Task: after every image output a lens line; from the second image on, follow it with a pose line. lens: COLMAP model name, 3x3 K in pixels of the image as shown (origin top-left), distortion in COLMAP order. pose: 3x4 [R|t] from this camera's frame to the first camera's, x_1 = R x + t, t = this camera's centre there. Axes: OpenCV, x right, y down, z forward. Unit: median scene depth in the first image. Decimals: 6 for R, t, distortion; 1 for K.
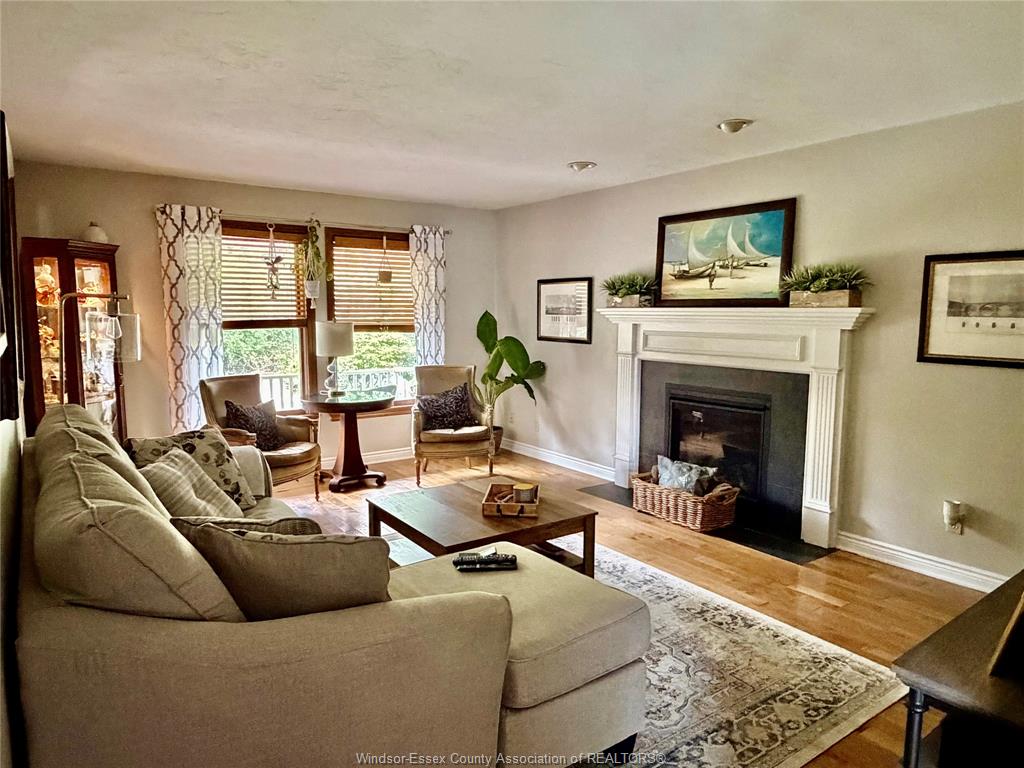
lens RADIAL K [[662.9, 0, 510.7], [0, 662.9, 384.5], [0, 0, 1]] dist [0.004958, 0.001266]
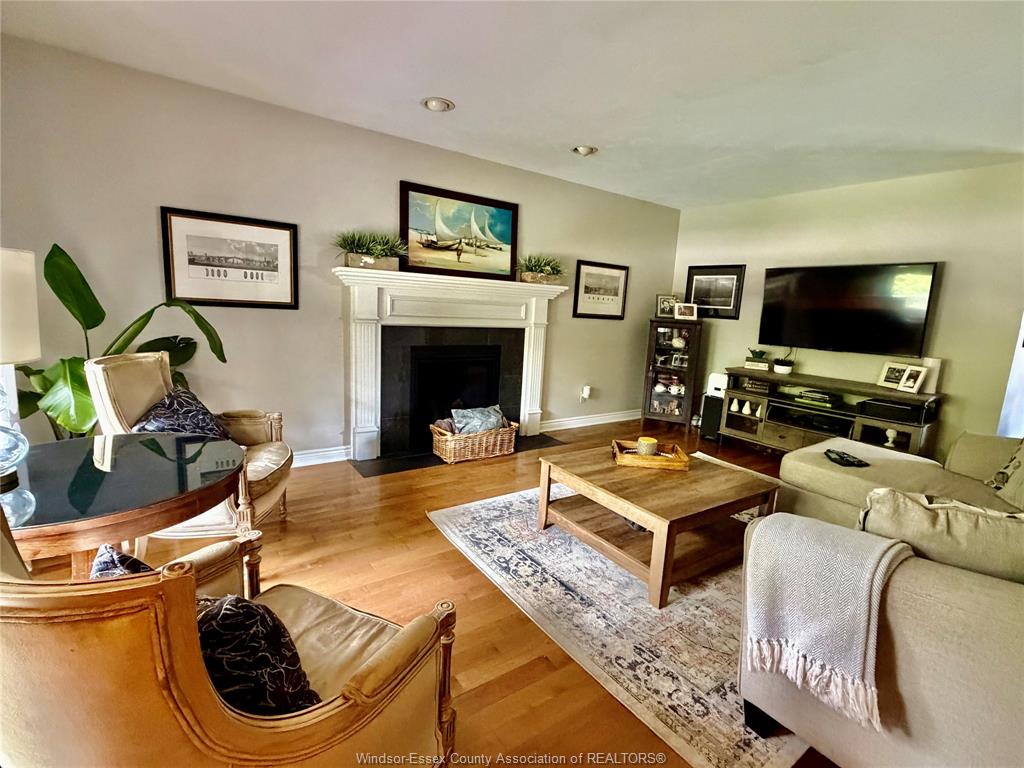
lens RADIAL K [[474.2, 0, 511.3], [0, 474.2, 383.5], [0, 0, 1]] dist [-0.000241, 0.000068]
pose [[0.014553, -0.168159, 0.985652, -0.585675], [0.057906, 0.984244, 0.167064, -0.067729], [-0.998216, 0.054644, 0.024061, 0.926173]]
